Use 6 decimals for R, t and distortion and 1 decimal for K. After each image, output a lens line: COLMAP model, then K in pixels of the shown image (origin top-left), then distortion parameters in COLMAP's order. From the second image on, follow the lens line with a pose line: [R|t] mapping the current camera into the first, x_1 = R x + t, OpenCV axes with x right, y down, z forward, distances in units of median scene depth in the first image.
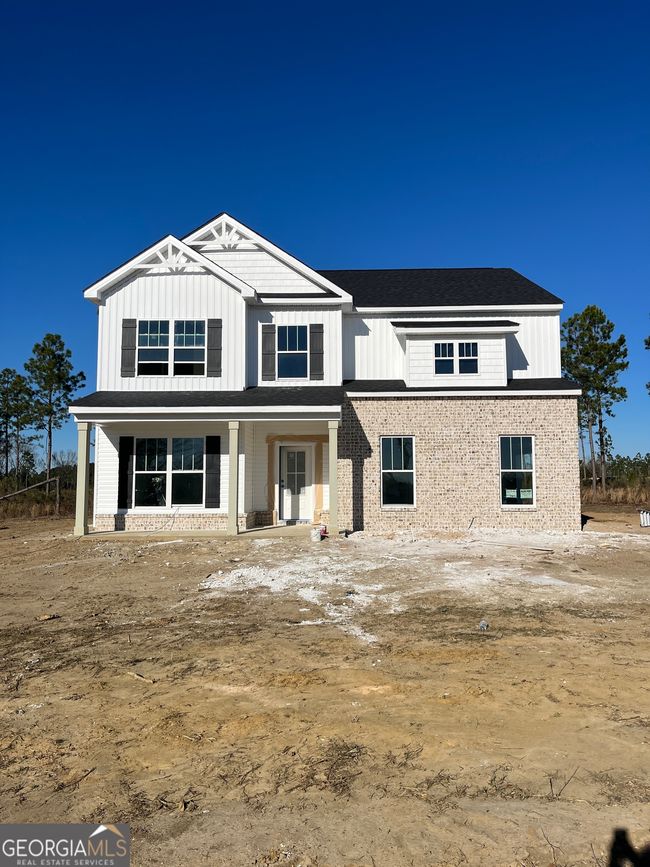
lens RADIAL K [[594.1, 0, 325.0], [0, 594.1, 433.5], [0, 0, 1]] dist [0.056791, 0.000295]
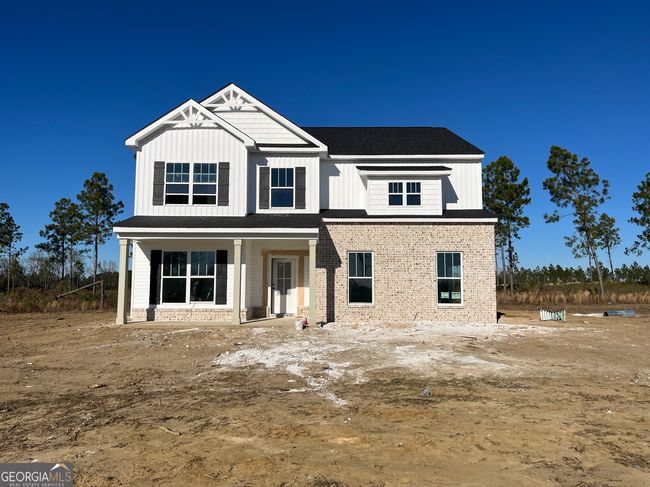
lens RADIAL K [[445.4, 0, 318.4], [0, 445.4, 244.8], [0, 0, 1]] dist [0.056791, 0.000295]
pose [[0.999865, 0.009033, 0.013719, 0.013417], [-0.008953, 0.999943, -0.005894, -0.003904], [-0.013771, 0.005770, 0.999889, 0.000199]]
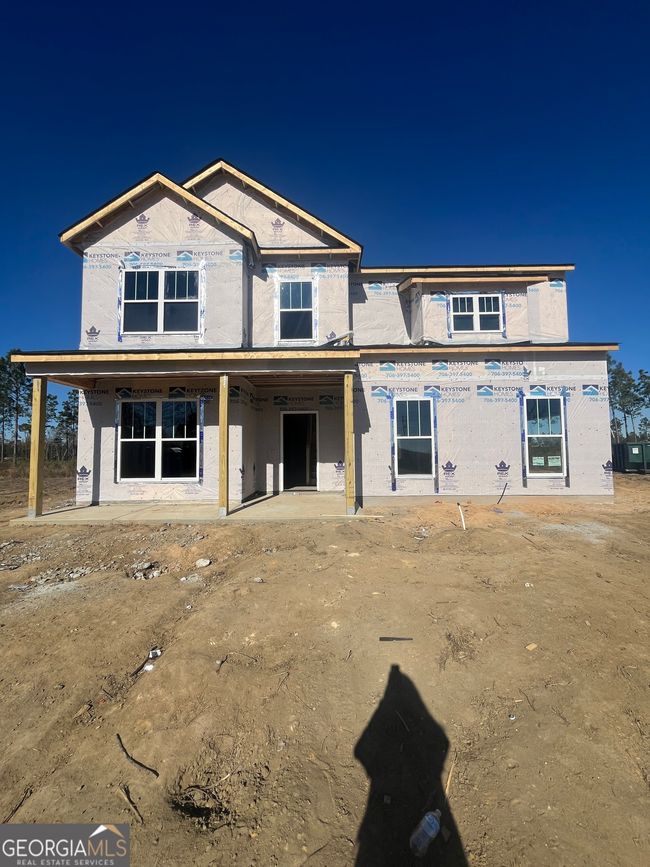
lens RADIAL K [[346.0, 0, 325.7], [0, 346.0, 431.0], [0, 0, 1]] dist [-0.001091, -0.000045]
pose [[0.999687, -0.005480, 0.024401, -0.023804], [0.004840, 0.999645, 0.026213, 0.038129], [-0.024536, -0.026087, 0.999359, 0.467923]]
